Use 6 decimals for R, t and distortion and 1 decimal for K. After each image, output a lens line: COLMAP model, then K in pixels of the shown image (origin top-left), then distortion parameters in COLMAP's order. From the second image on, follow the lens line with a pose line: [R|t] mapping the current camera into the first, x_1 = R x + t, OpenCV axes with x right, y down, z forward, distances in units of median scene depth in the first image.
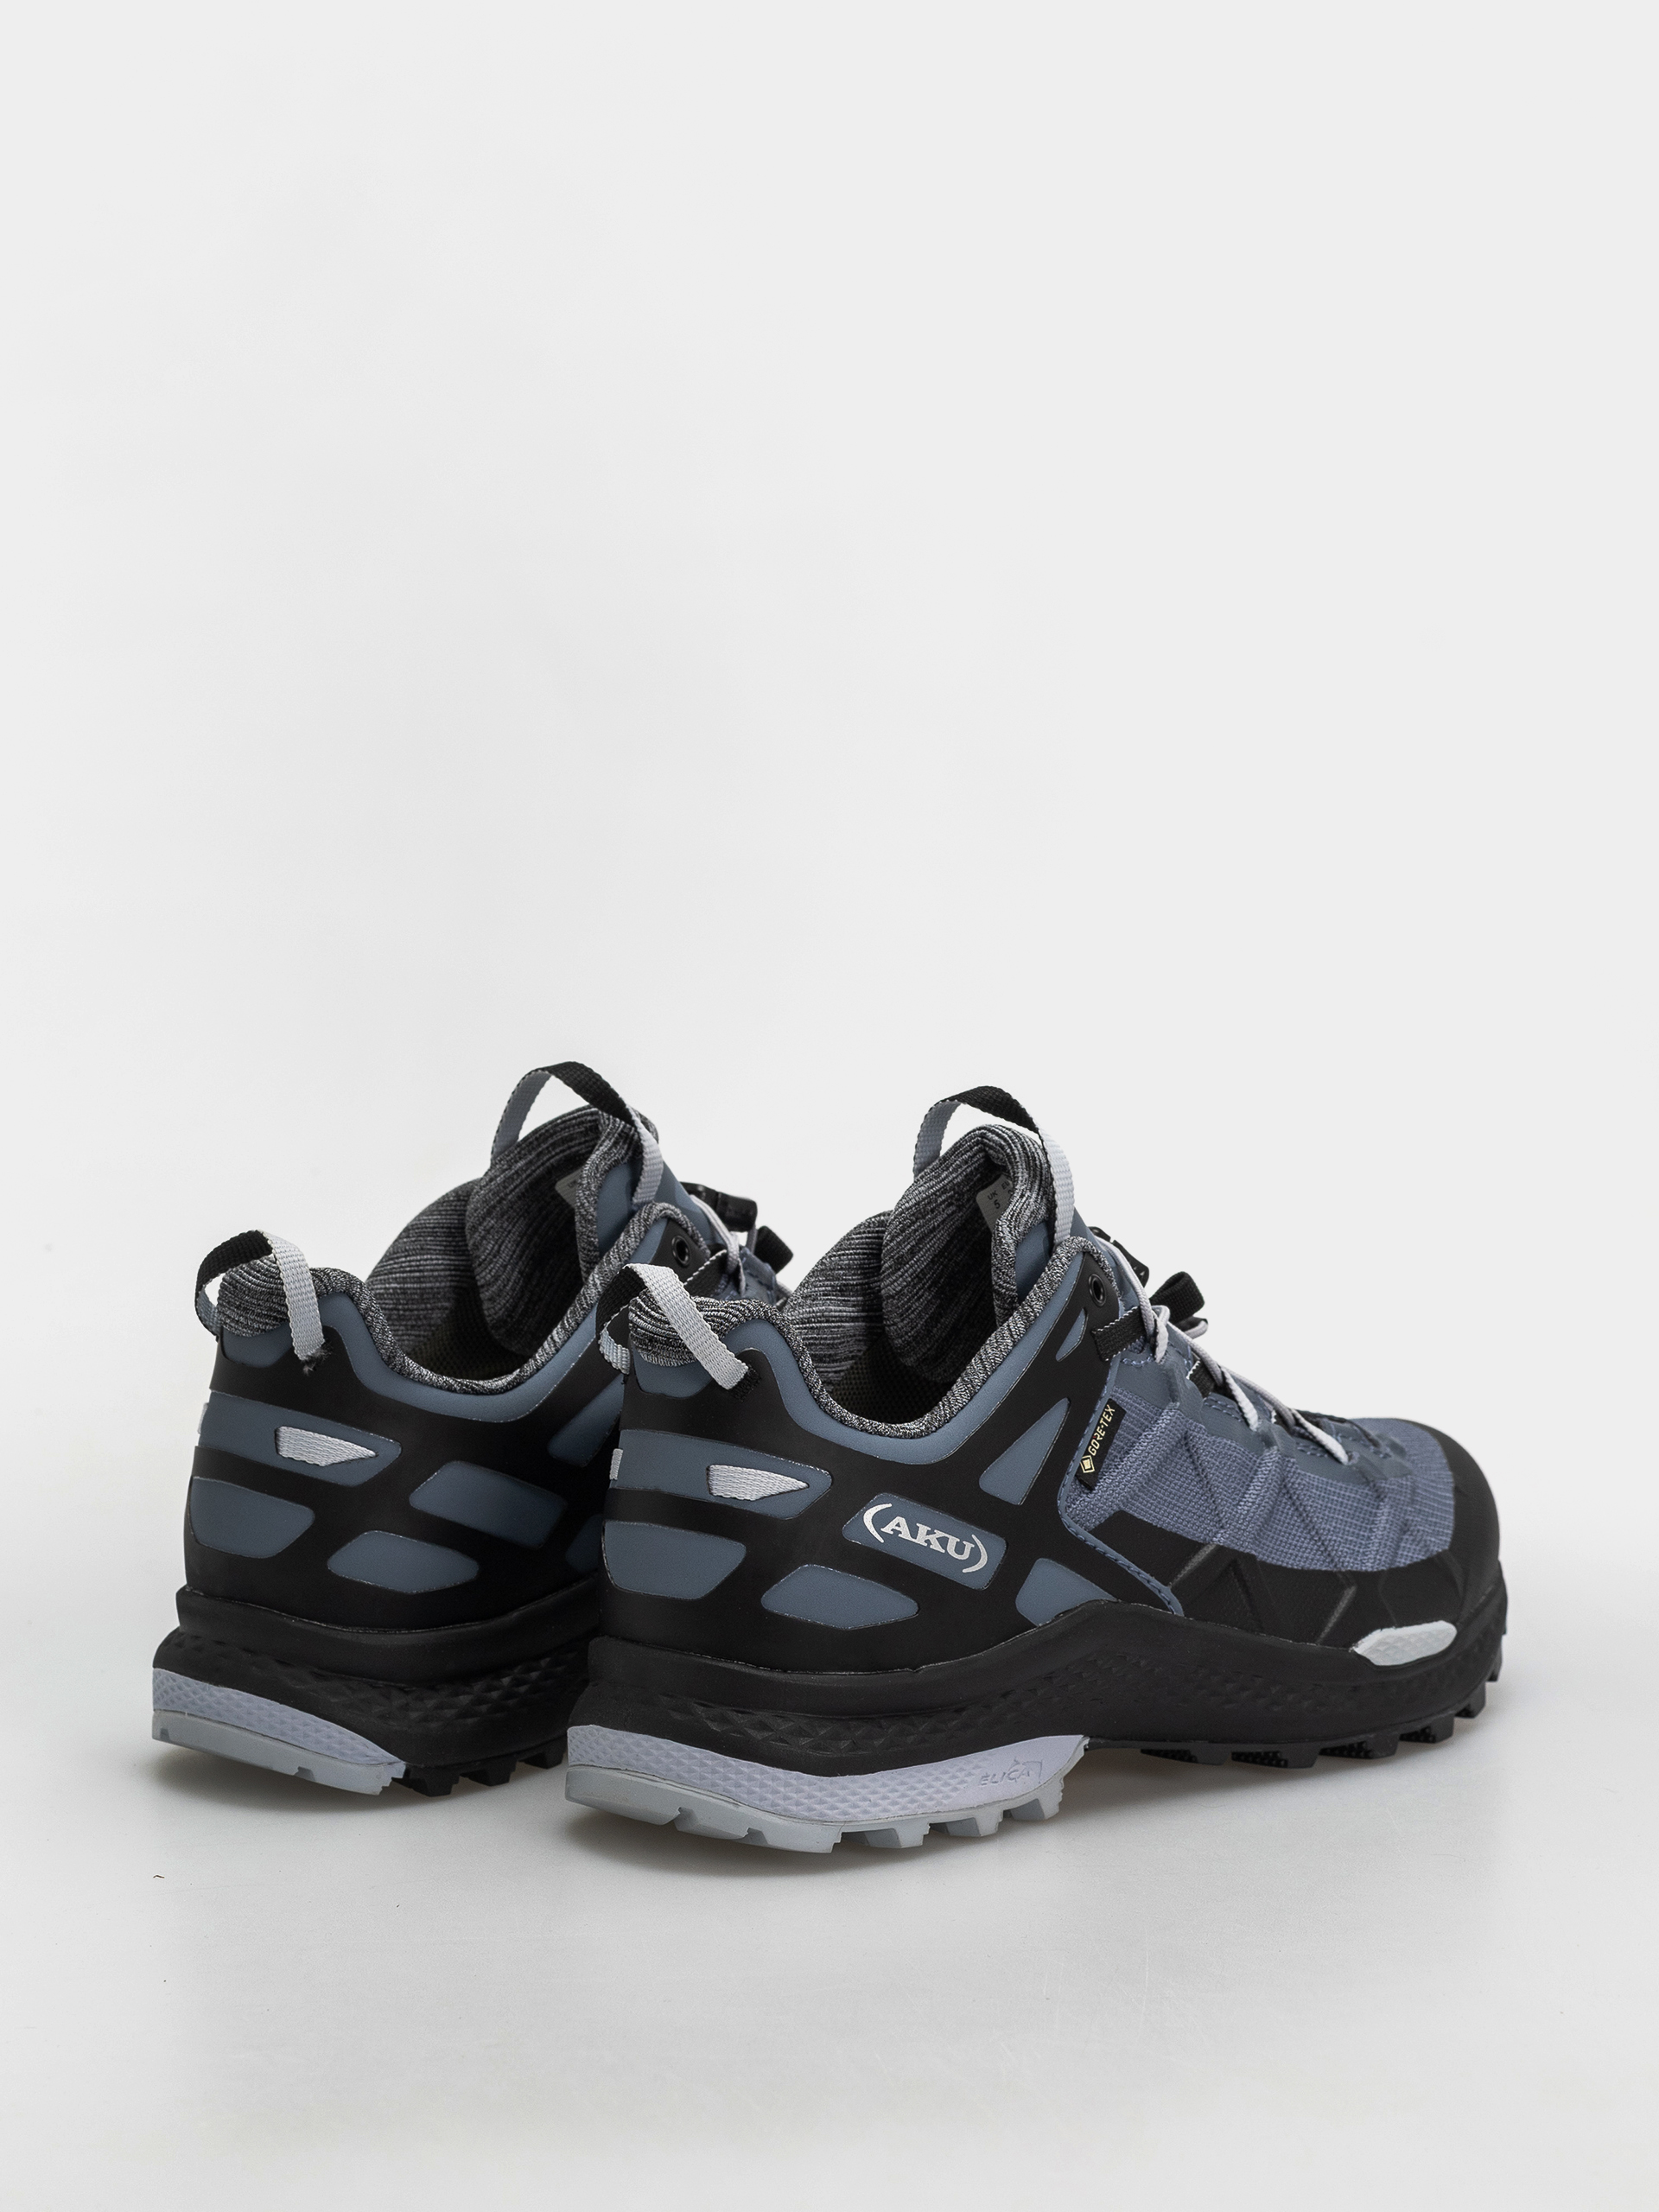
lens RADIAL K [[7141.4, 0, 829.5], [0, 7141.4, 1106.0], [0, 0, 1]] dist [0.128112, 0.180025]
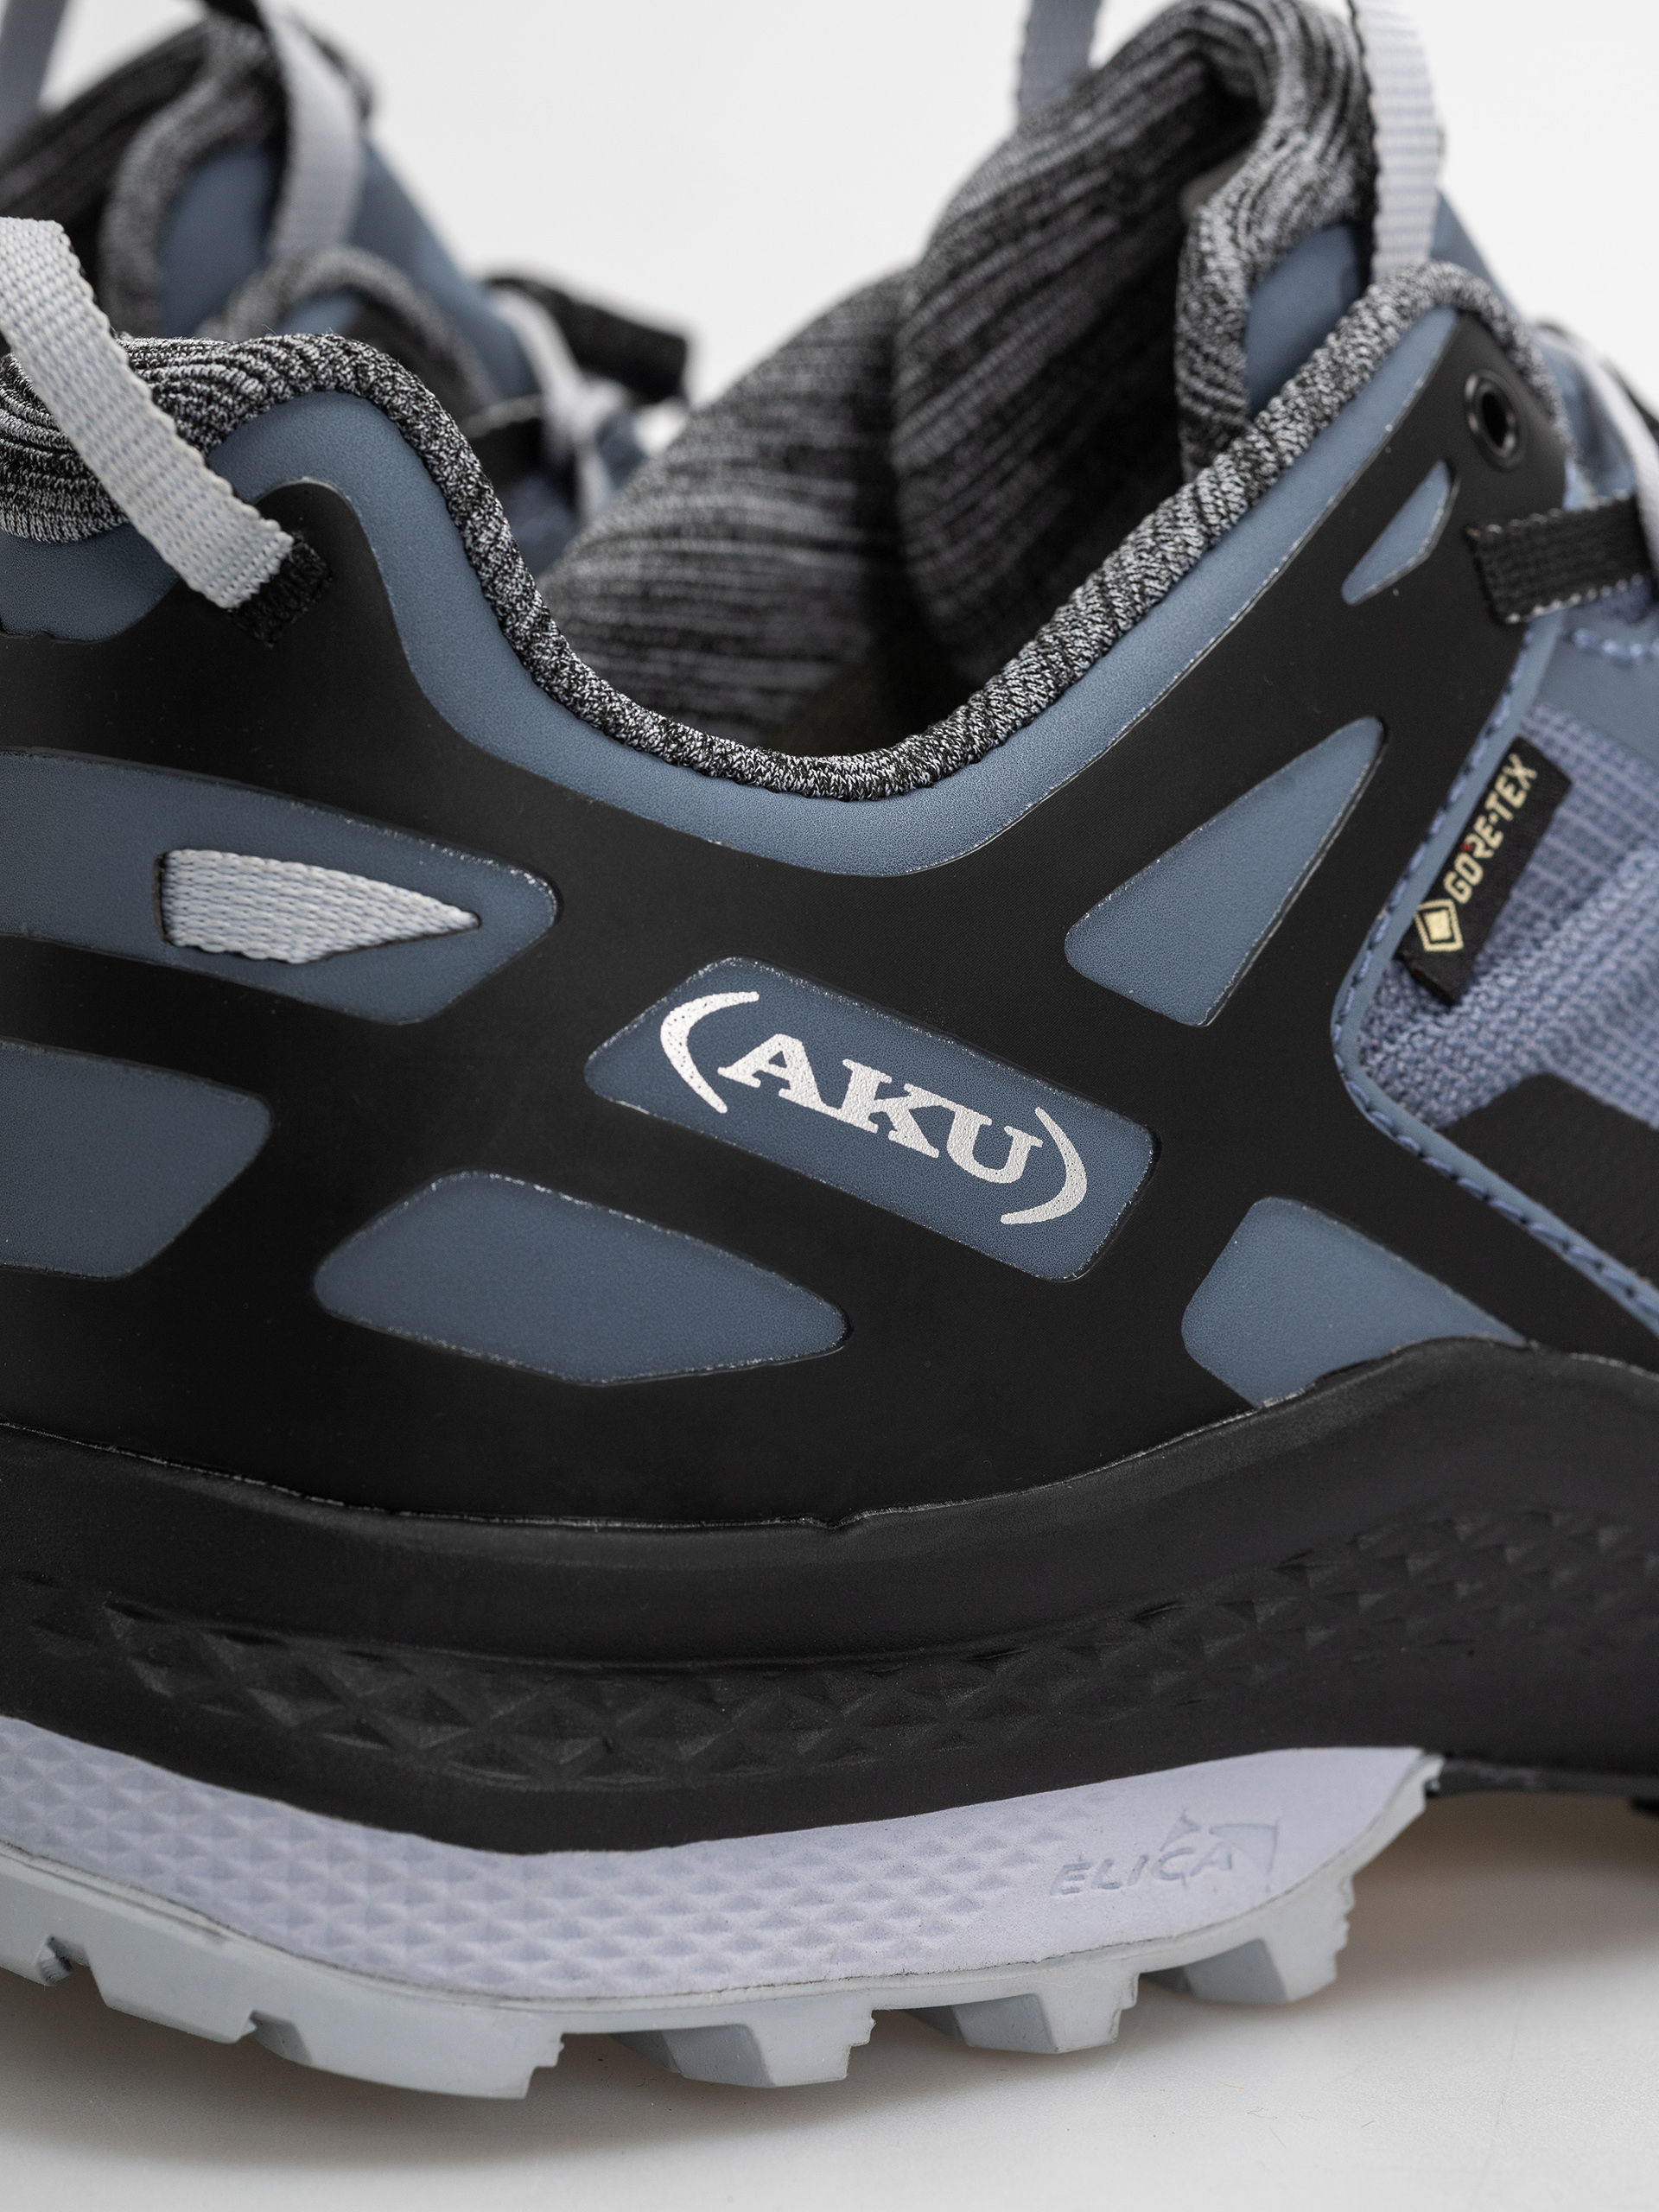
lens RADIAL K [[7141.4, 0, 829.5], [0, 7141.4, 1106.0], [0, 0, 1]] dist [0.128112, 0.180025]
pose [[0.990434, 0.017639, -0.136858, 0.054362], [-0.018264, 0.999828, -0.003308, 0.061030], [0.136776, 0.005776, 0.990585, 0.681691]]
